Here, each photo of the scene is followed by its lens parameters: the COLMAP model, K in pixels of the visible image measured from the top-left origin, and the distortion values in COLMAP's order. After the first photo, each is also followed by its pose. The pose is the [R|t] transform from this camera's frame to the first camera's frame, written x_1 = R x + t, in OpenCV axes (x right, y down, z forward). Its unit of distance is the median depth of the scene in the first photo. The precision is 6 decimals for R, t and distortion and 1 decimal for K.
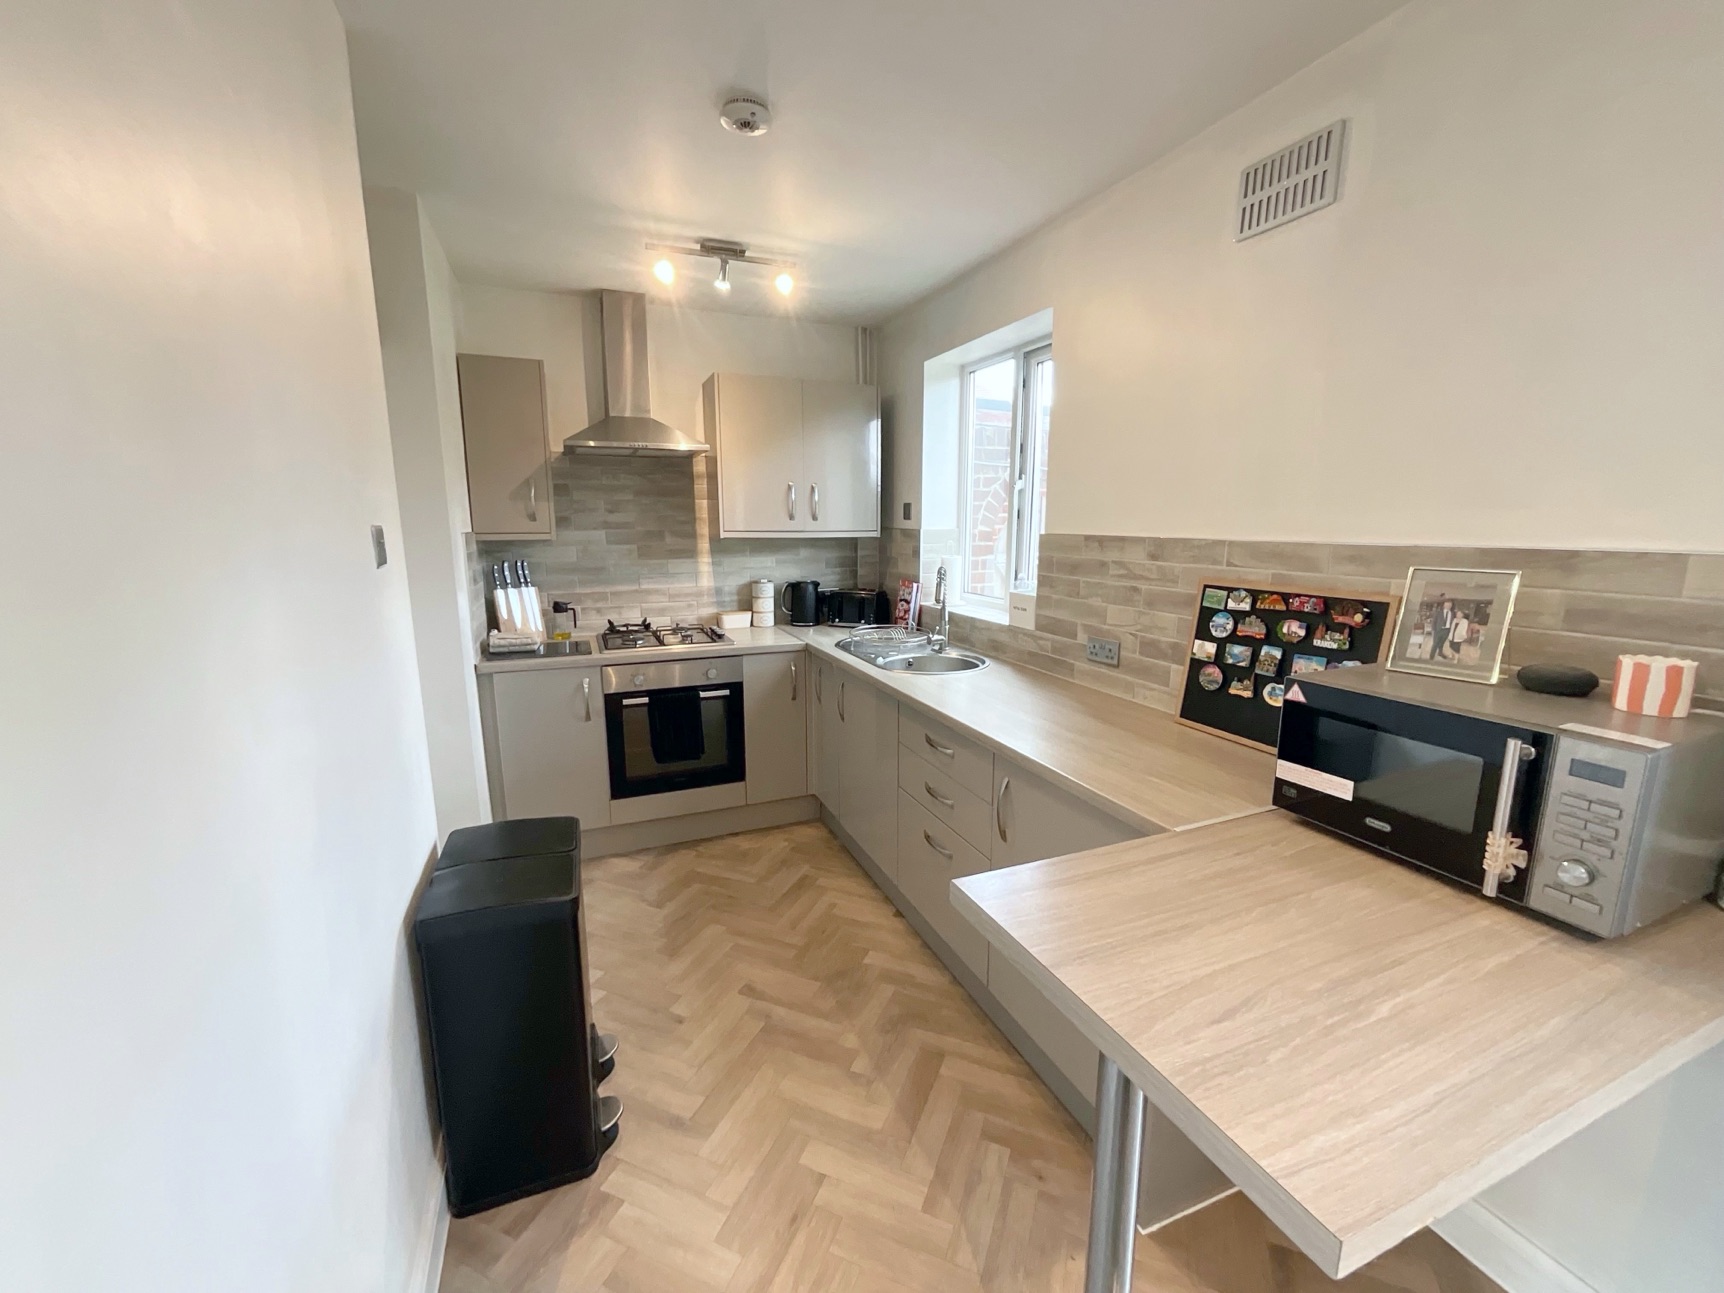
lens RADIAL K [[697.5, 0, 861.5], [0, 697.5, 646.9], [0, 0, 1]] dist [-0.002434, -0.000337]
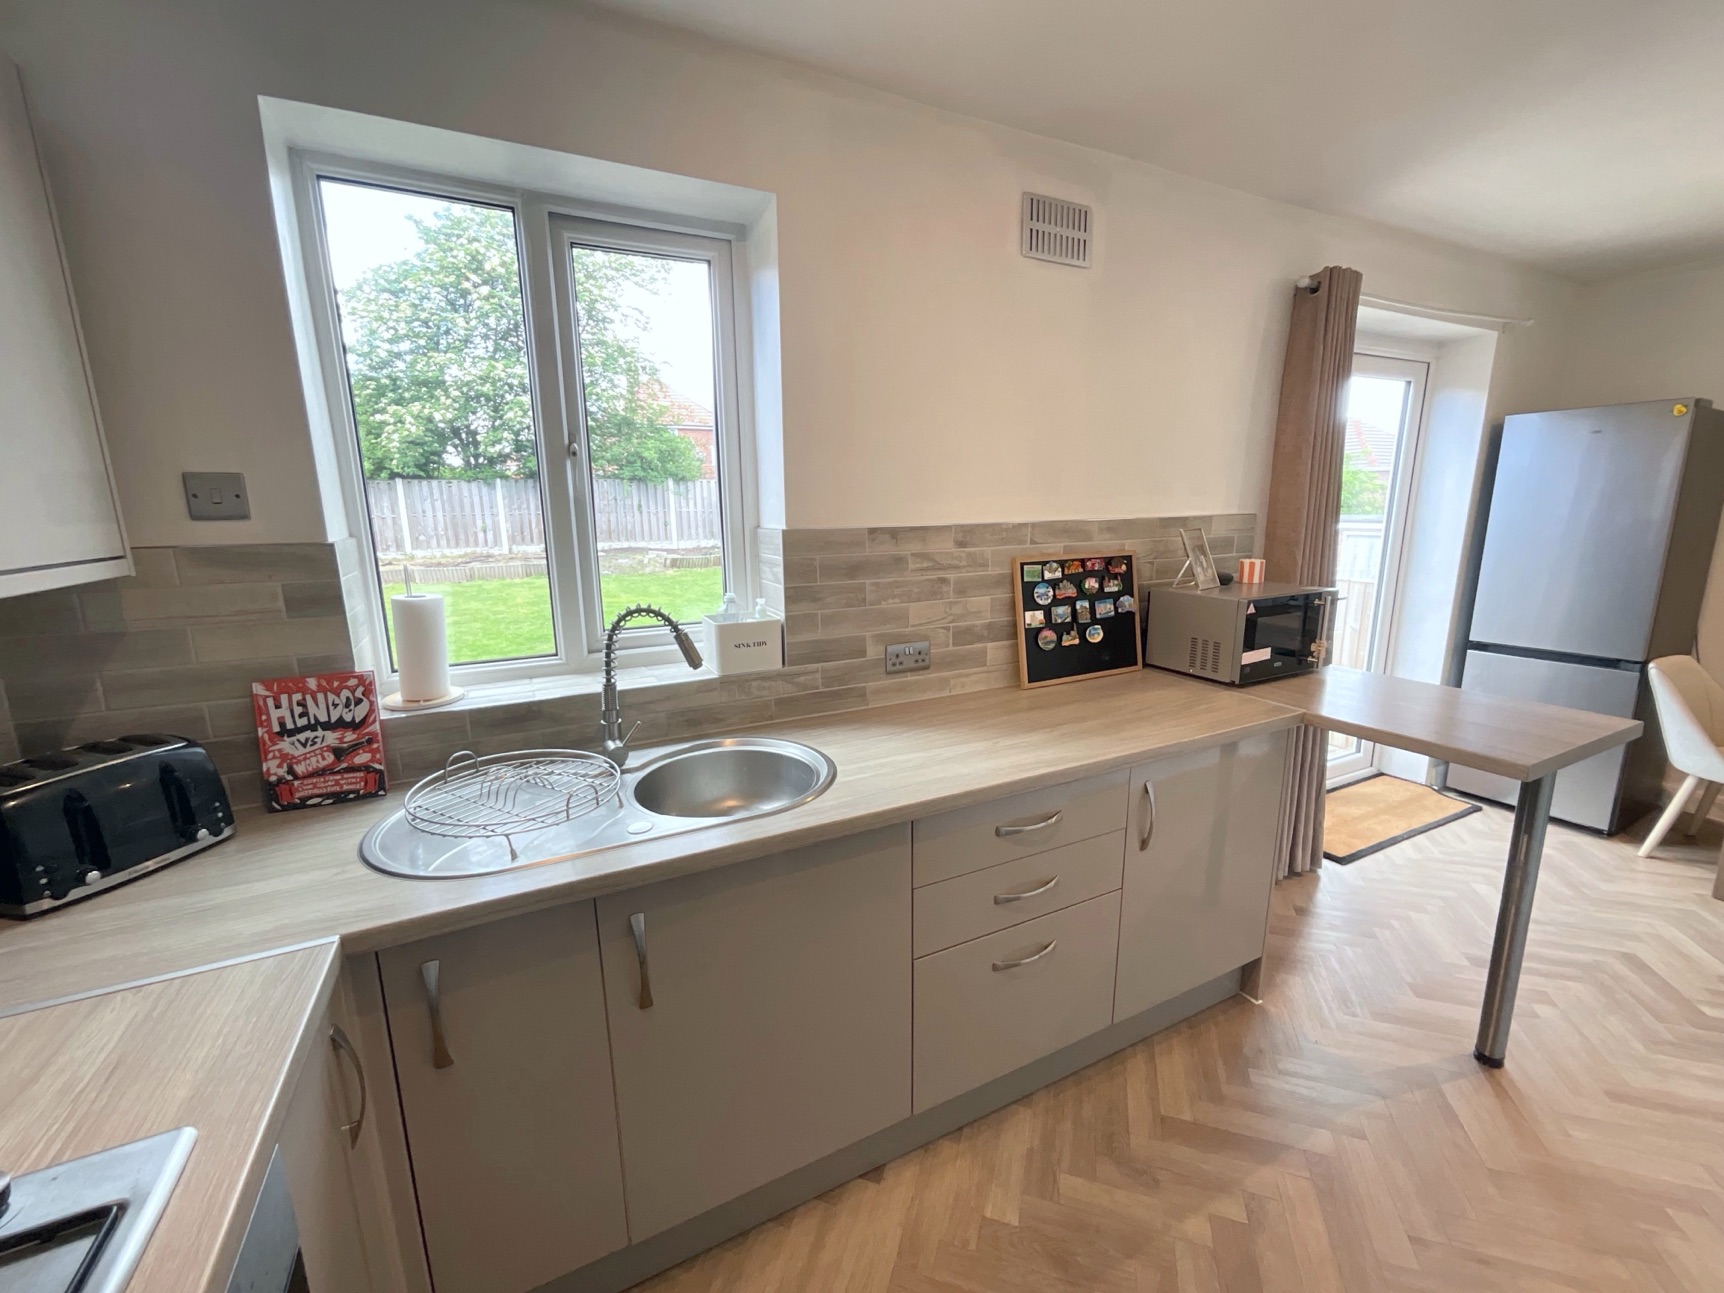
lens RADIAL K [[697.5, 0, 860.4], [0, 697.5, 645.1], [0, 0, 1]] dist [-0.002434, -0.000337]
pose [[-0.068686, -0.196101, 0.978175, -0.487703], [0.194969, 0.958946, 0.205936, -0.194005], [-0.978401, 0.204859, -0.027633, 1.042680]]
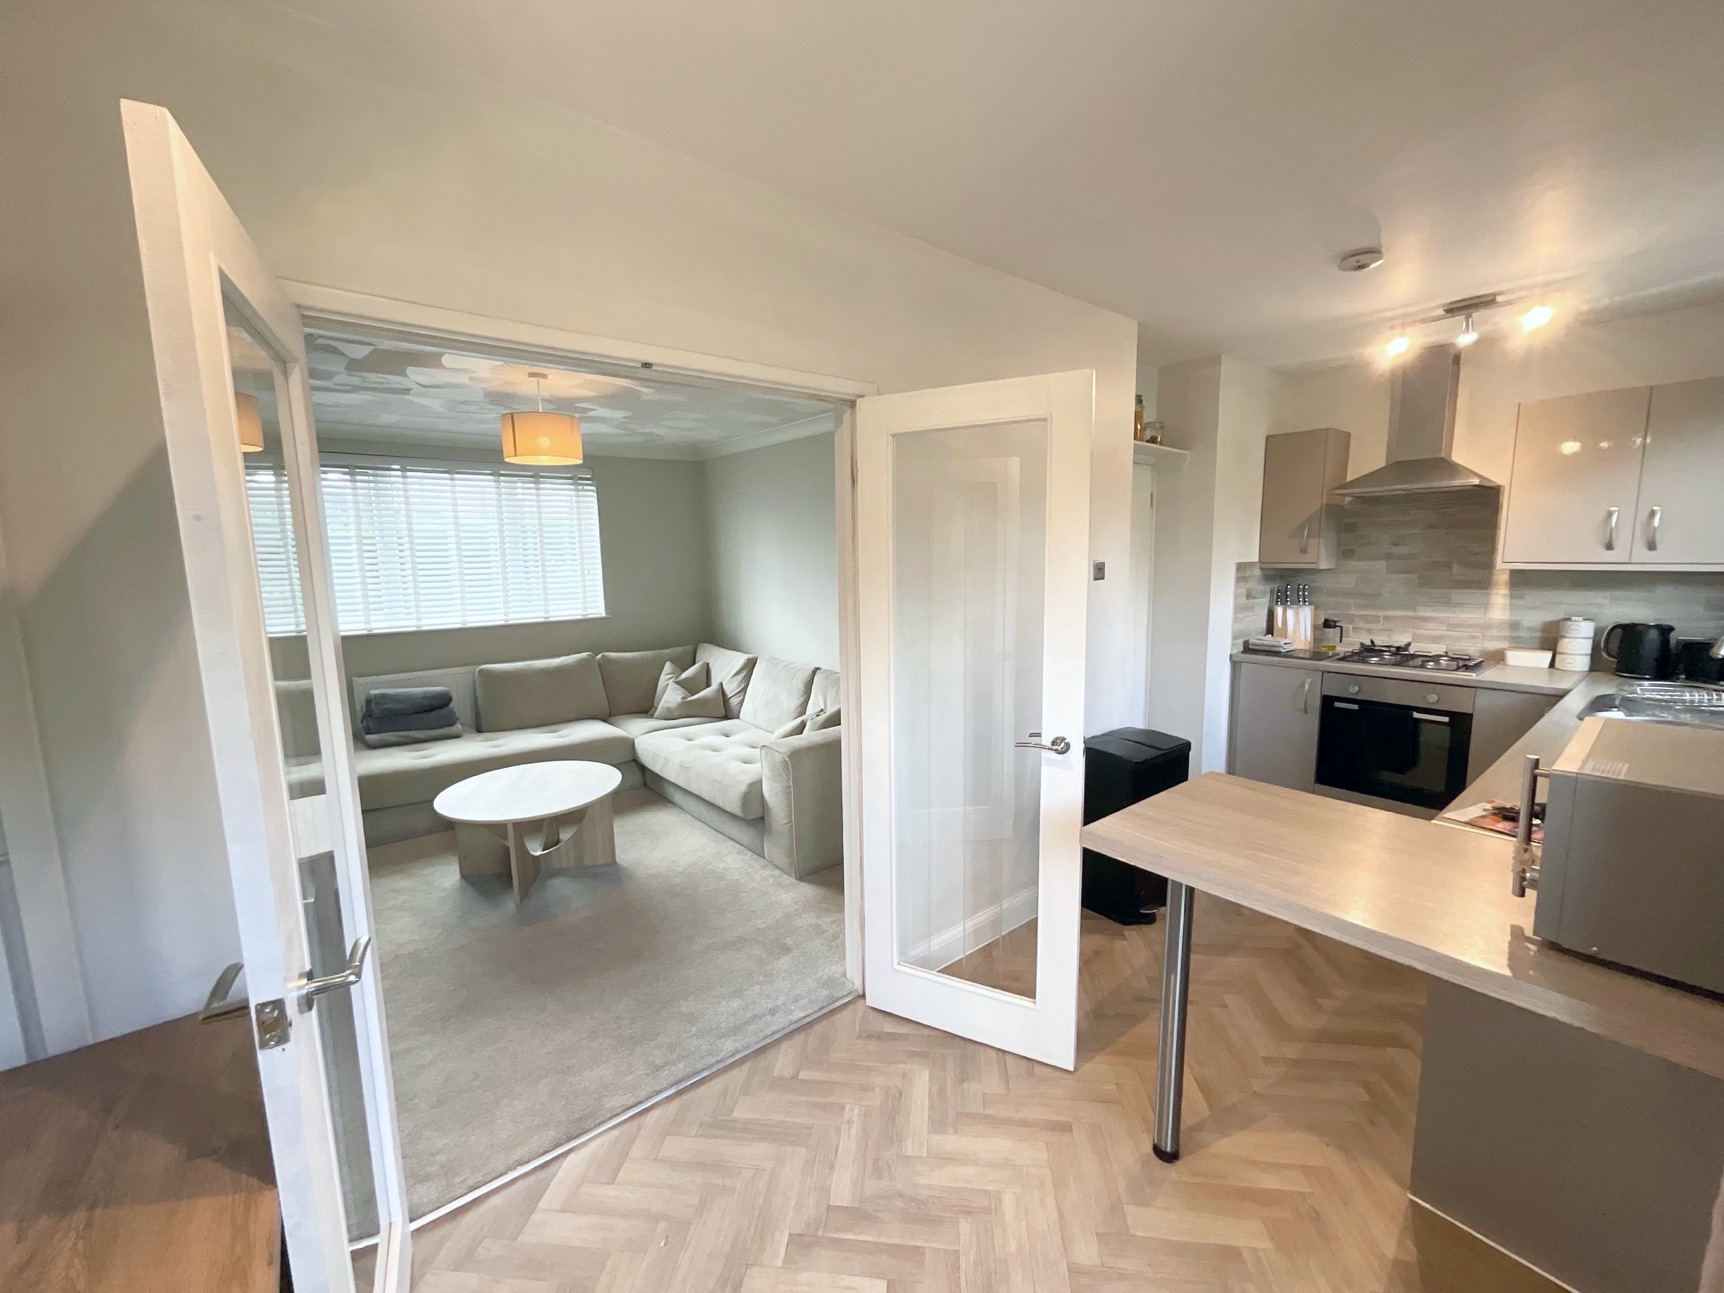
lens RADIAL K [[697.5, 0, 860.4], [0, 697.5, 647.1], [0, 0, 1]] dist [-0.002434, -0.000337]
pose [[0.278079, 0.123915, -0.952532, 0.685149], [-0.155142, 0.984419, 0.082772, 0.011966], [0.947947, 0.124760, 0.292971, -0.164331]]
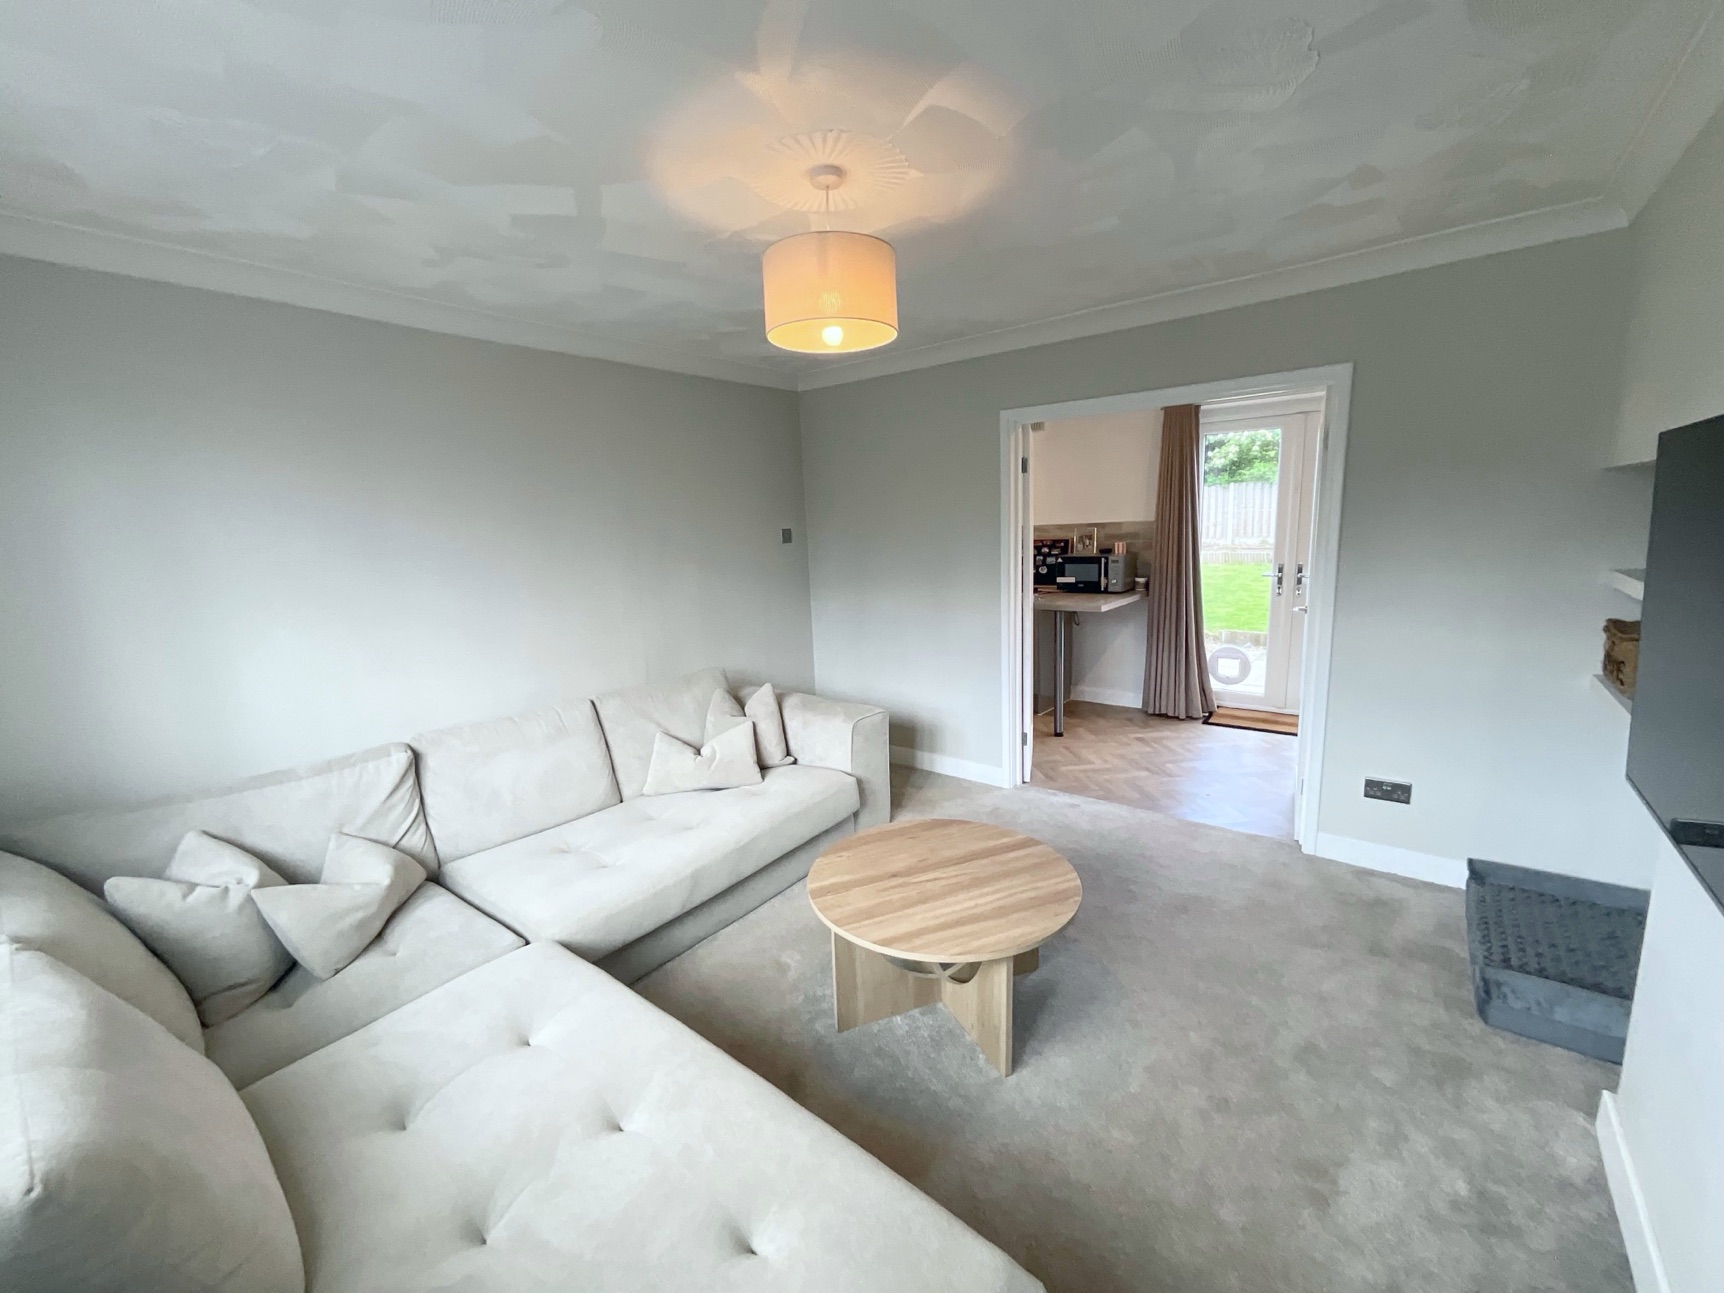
lens RADIAL K [[697.5, 0, 868.1], [0, 697.5, 644.5], [0, 0, 1]] dist [-0.002434, -0.000337]
pose [[0.869330, -0.118672, 0.479772, -1.275121], [0.127830, 0.991702, 0.013674, 0.192192], [-0.477414, 0.049442, 0.877286, -1.088291]]
